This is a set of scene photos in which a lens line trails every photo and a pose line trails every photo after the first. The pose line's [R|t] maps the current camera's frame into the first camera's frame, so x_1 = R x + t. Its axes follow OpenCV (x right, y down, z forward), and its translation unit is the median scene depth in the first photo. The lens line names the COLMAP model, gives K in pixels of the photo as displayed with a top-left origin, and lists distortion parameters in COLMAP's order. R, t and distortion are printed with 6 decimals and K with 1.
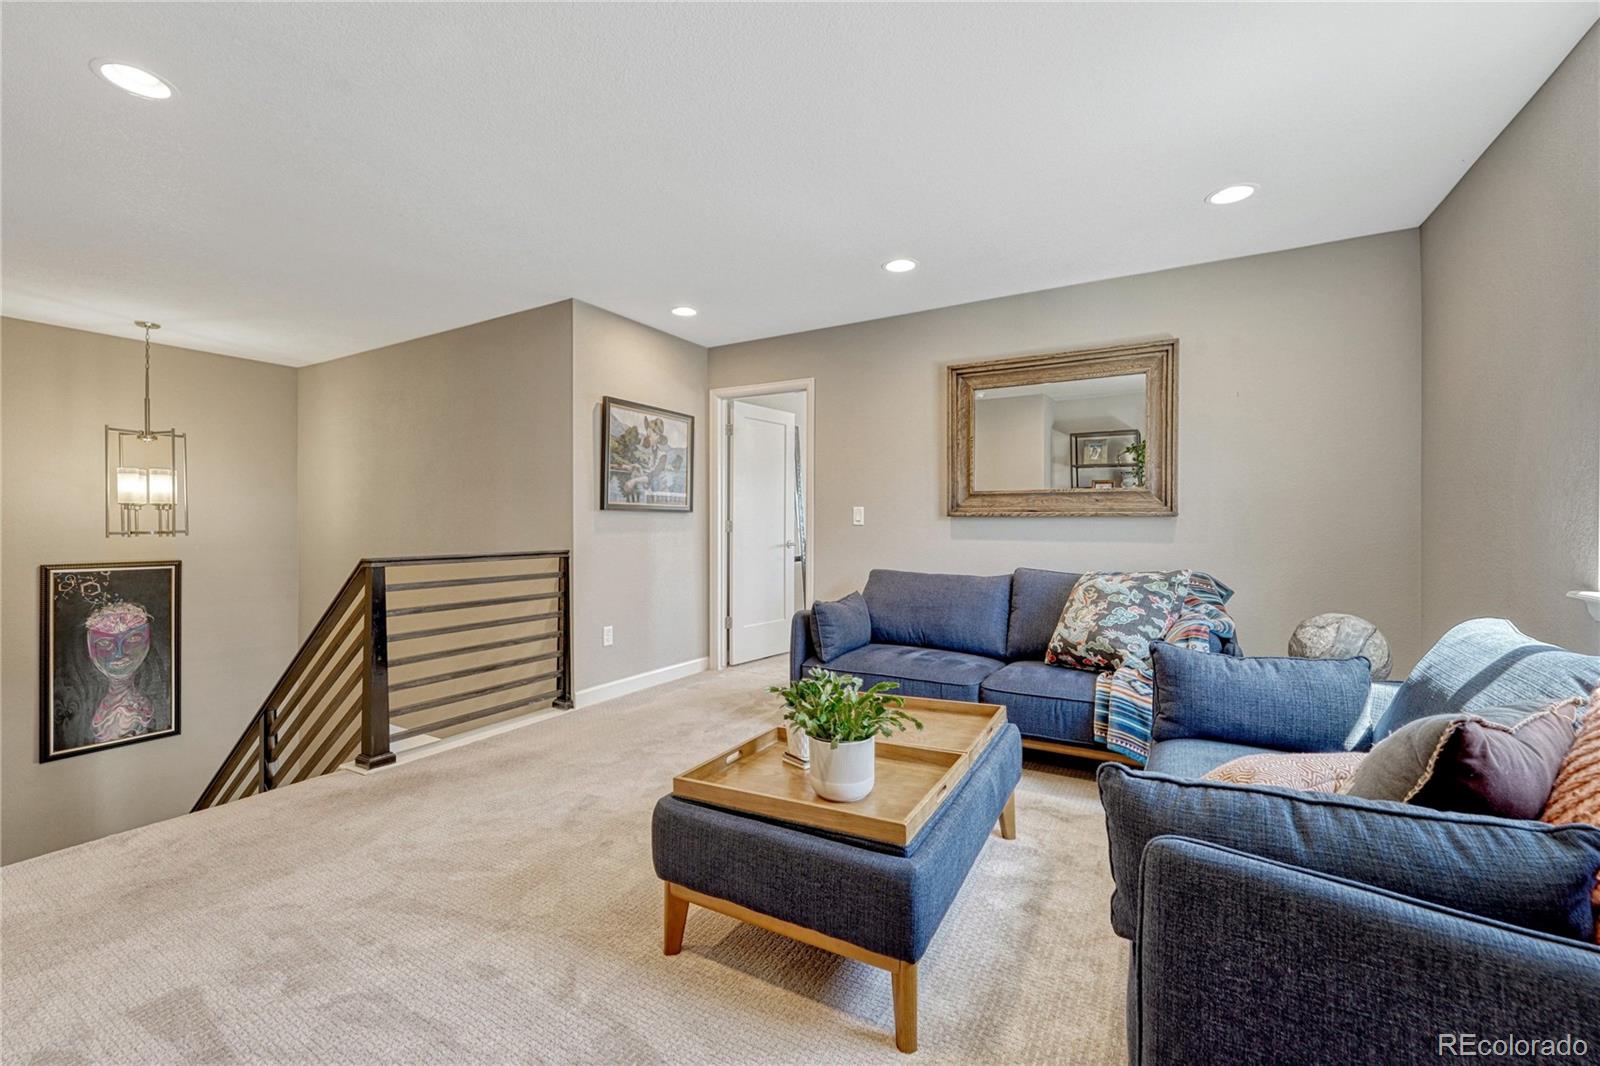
lens RADIAL K [[652.7, 0, 803.6], [0, 652.7, 528.8], [0, 0, 1]] dist [-0.008858, -0.000217]
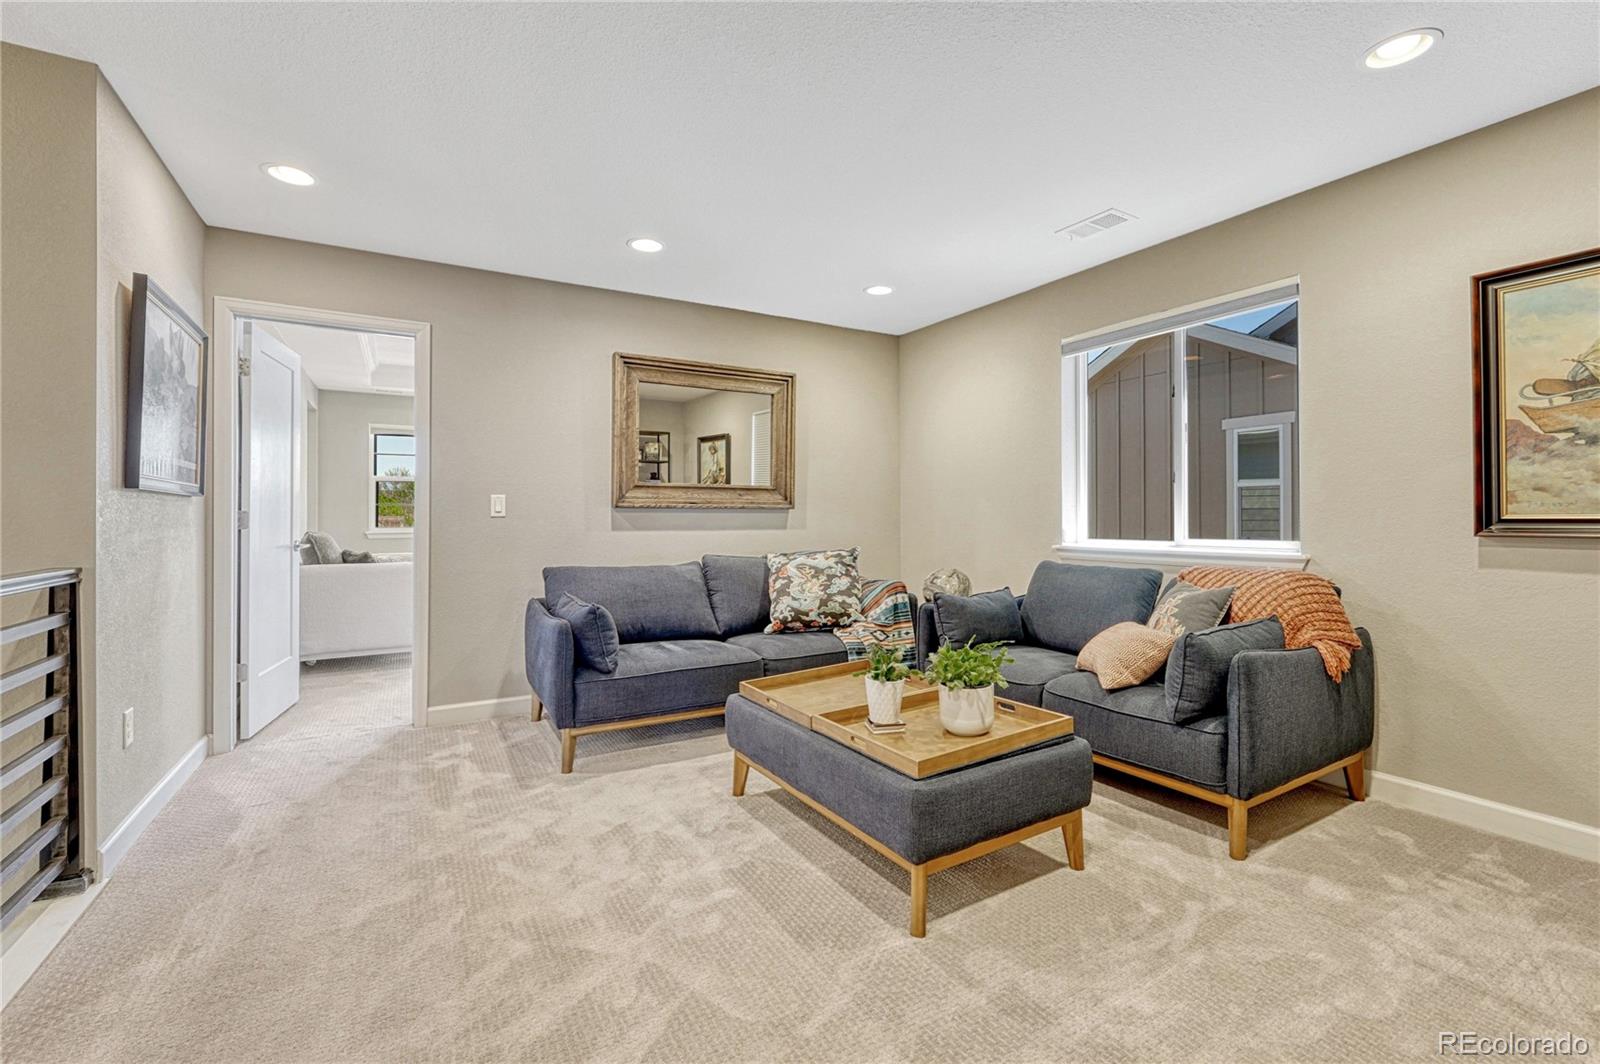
lens RADIAL K [[675.7, 0, 801.8], [0, 675.7, 522.4], [0, 0, 1]] dist [-0.002666, -0.000229]
pose [[0.501283, -0.012400, 0.865195, -0.703929], [0.006883, 0.999923, 0.010343, -0.006785], [-0.865256, 0.000771, 0.501329, 0.359692]]
